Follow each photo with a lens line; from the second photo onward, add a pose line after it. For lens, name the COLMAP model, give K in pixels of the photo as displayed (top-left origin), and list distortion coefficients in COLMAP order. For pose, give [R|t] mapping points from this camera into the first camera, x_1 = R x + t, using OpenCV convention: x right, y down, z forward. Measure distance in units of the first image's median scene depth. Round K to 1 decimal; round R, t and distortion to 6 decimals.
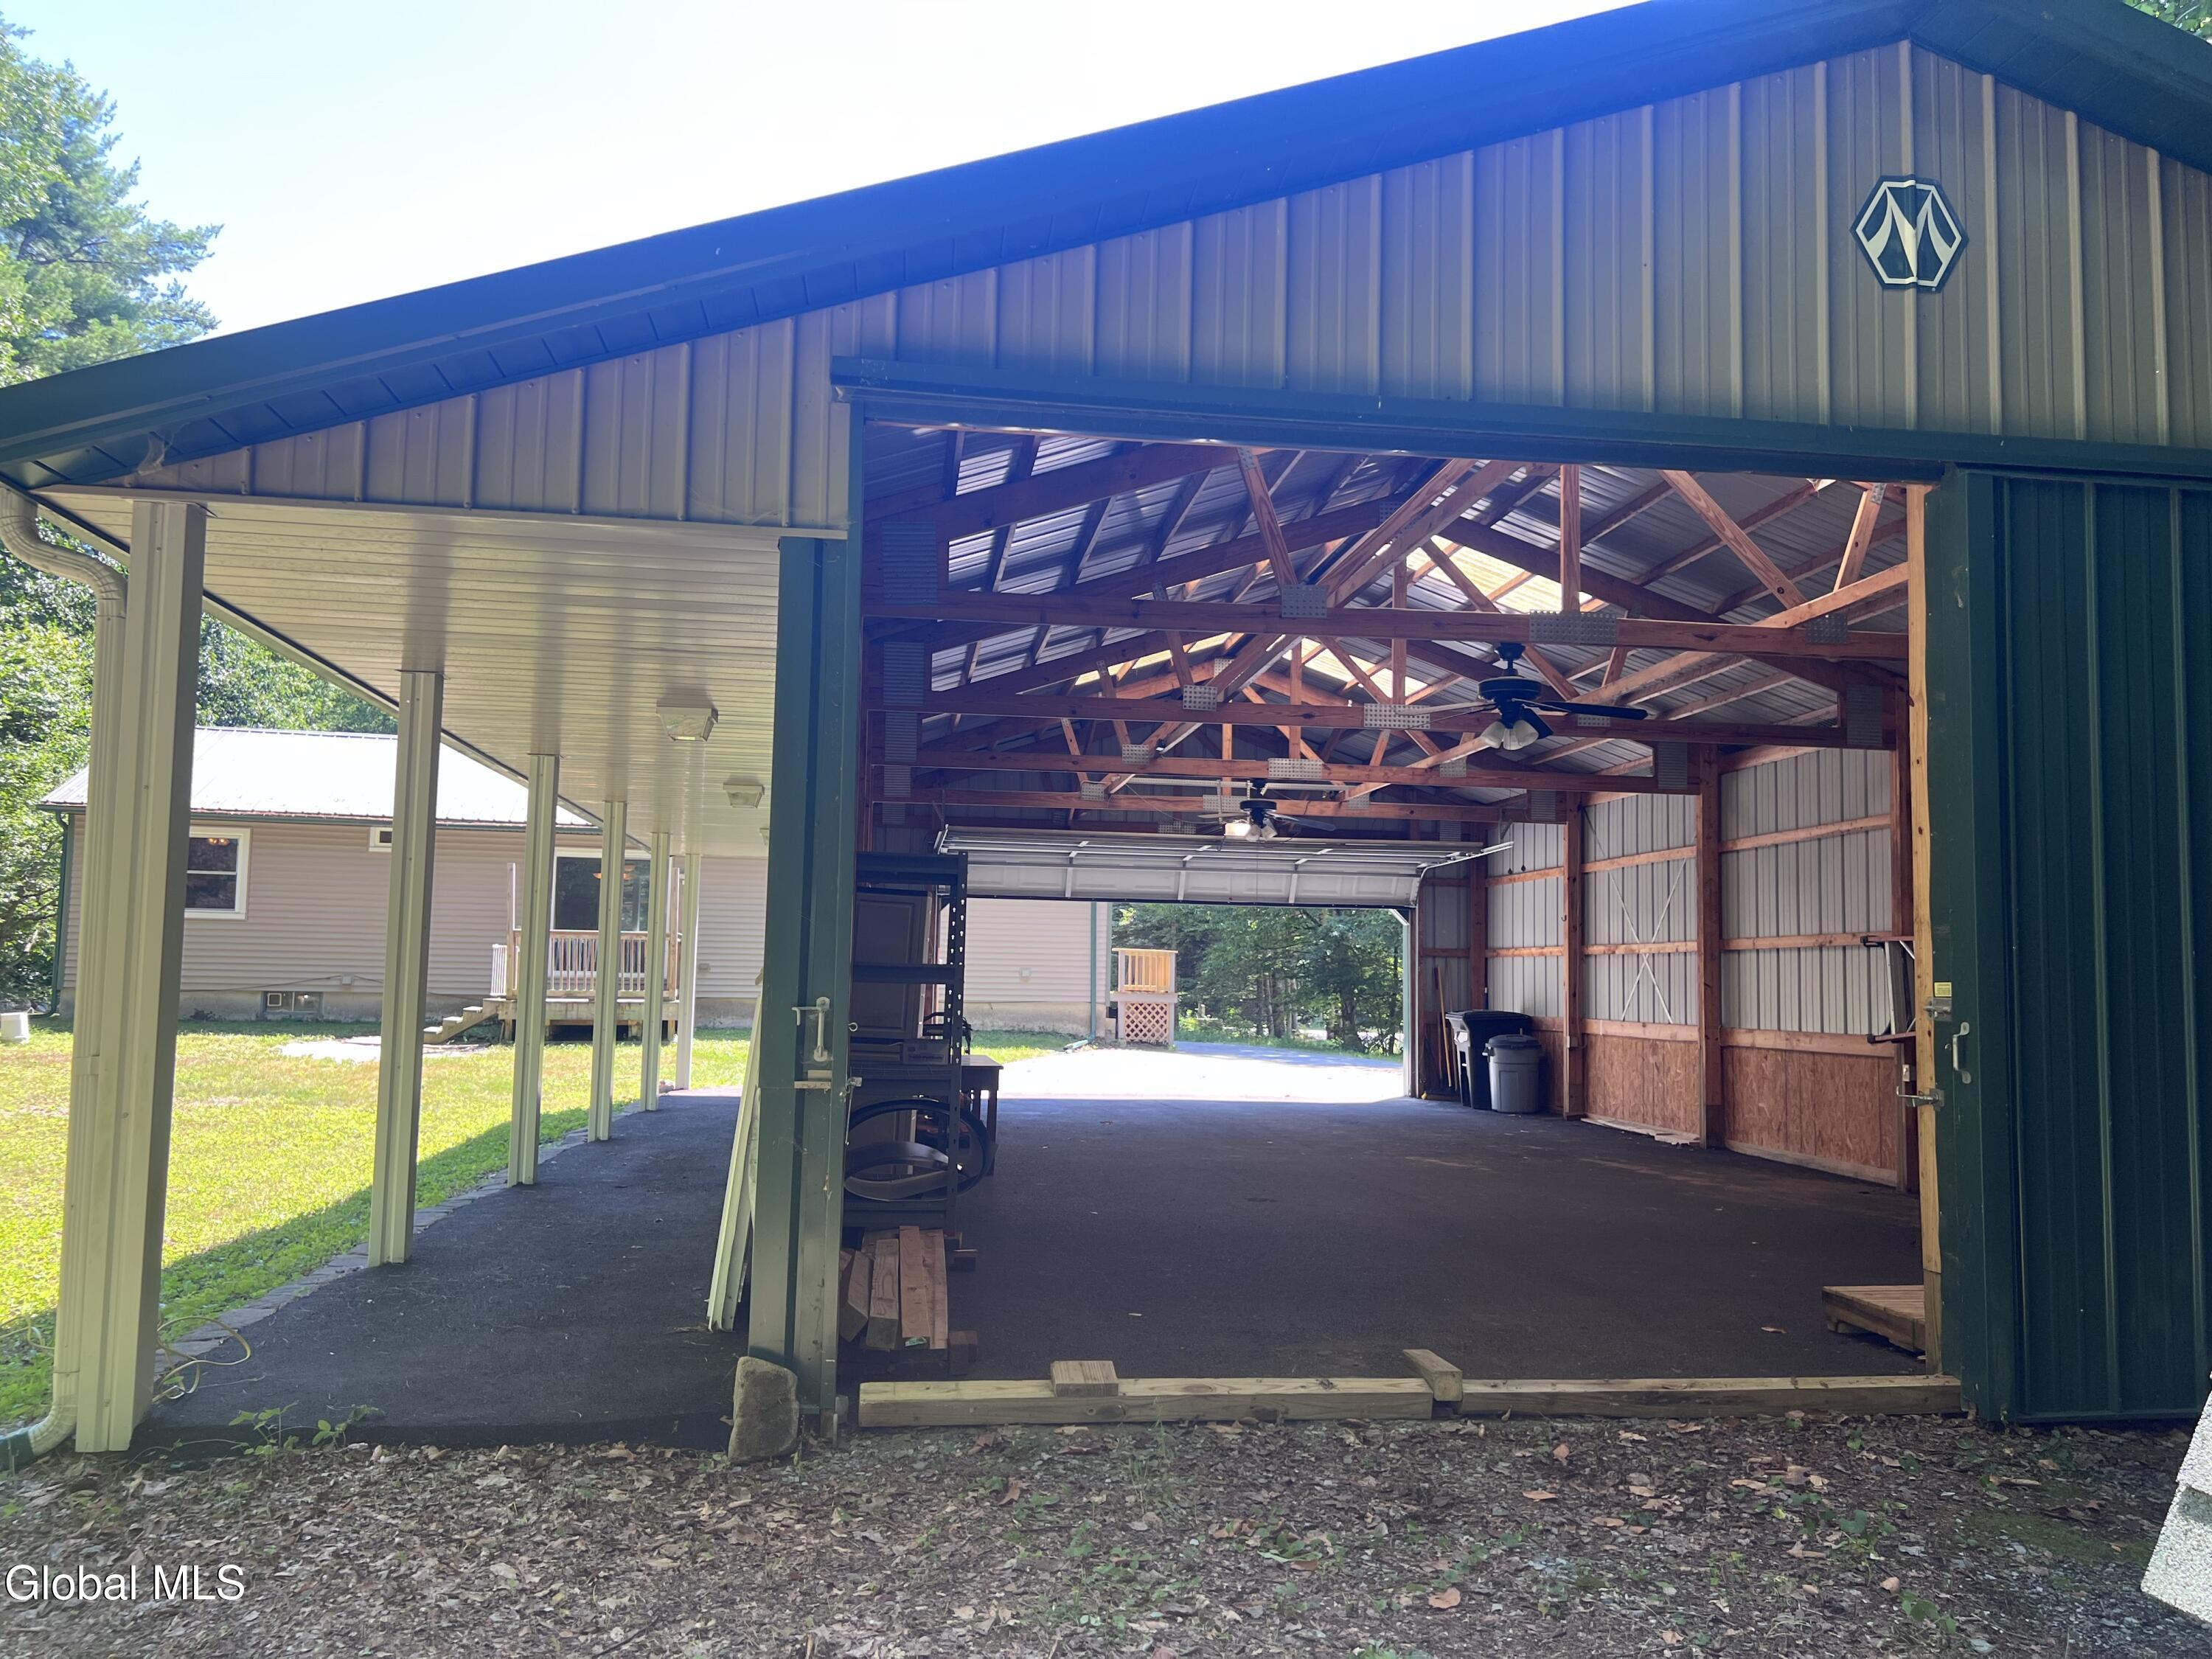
lens RADIAL K [[1636.1, 0, 1112.6], [0, 1636.1, 846.8], [0, 0, 1]] dist [0.064216, -0.079826]
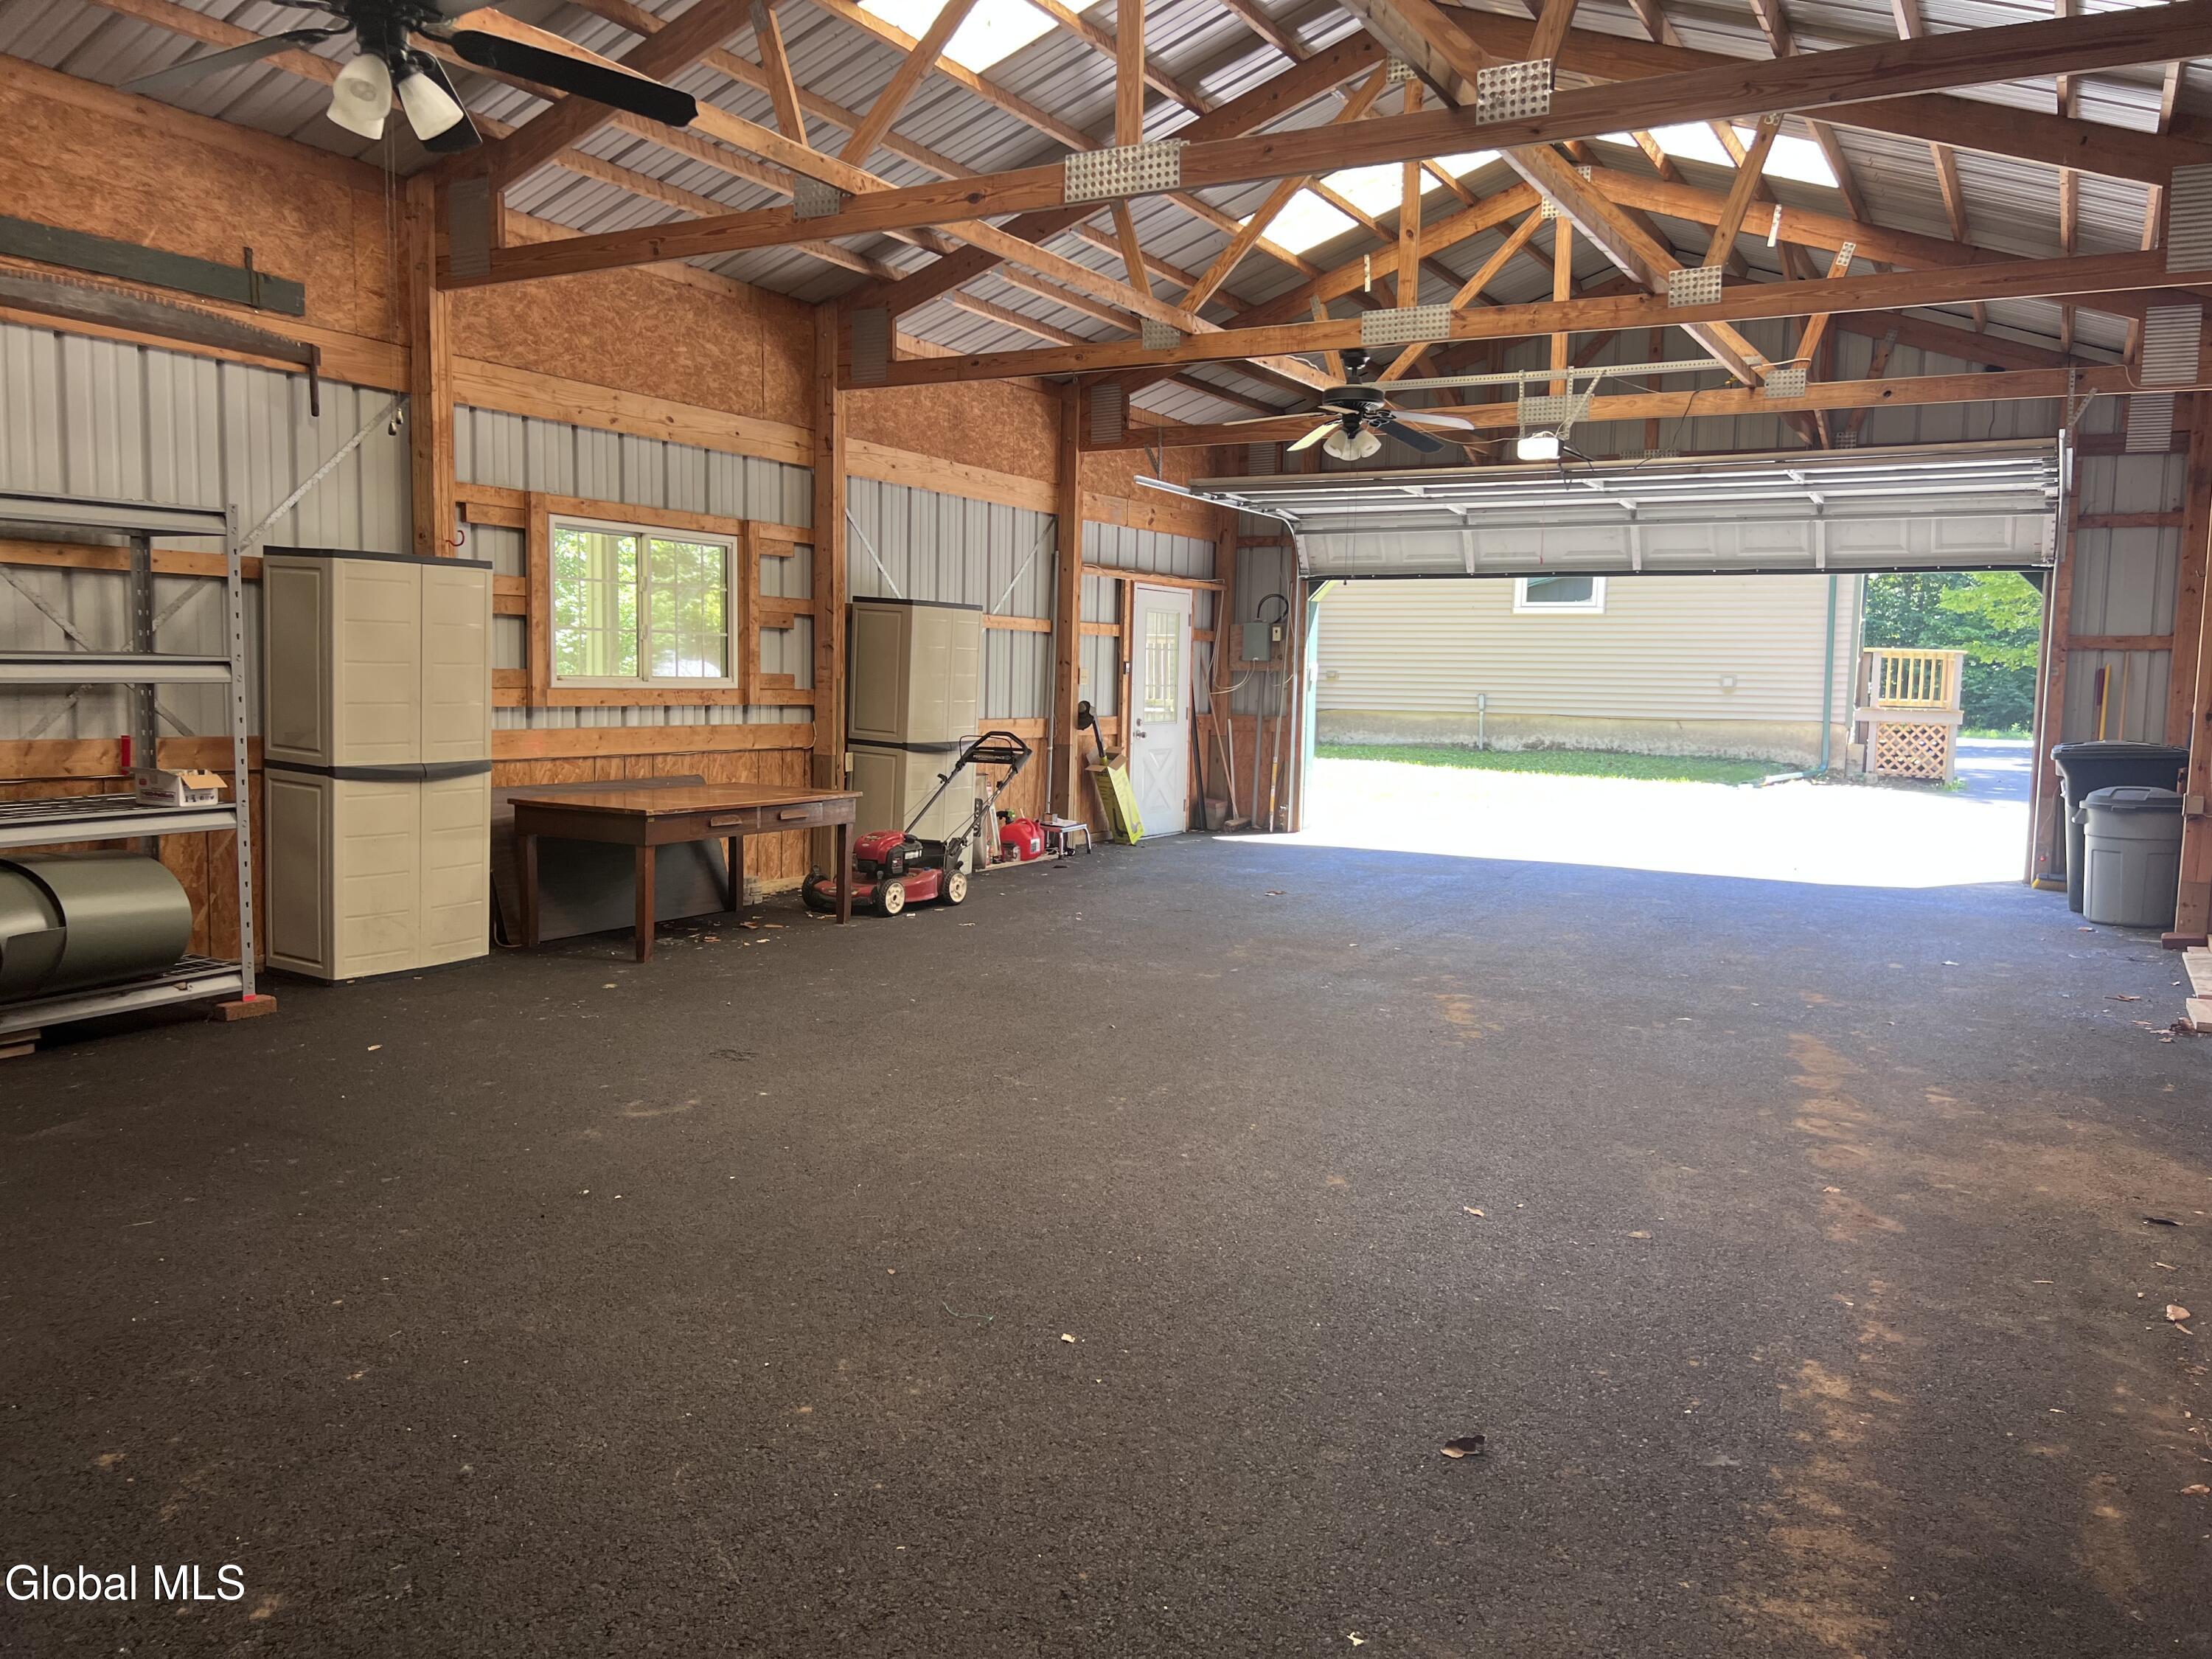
lens RADIAL K [[1636.1, 0, 1112.6], [0, 1636.1, 846.8], [0, 0, 1]] dist [0.064216, -0.079826]
pose [[0.790433, 0.063390, -0.609259, 0.193414], [0.042865, 0.986468, 0.158248, 0.018816], [0.611046, -0.151200, 0.777020, 0.216153]]
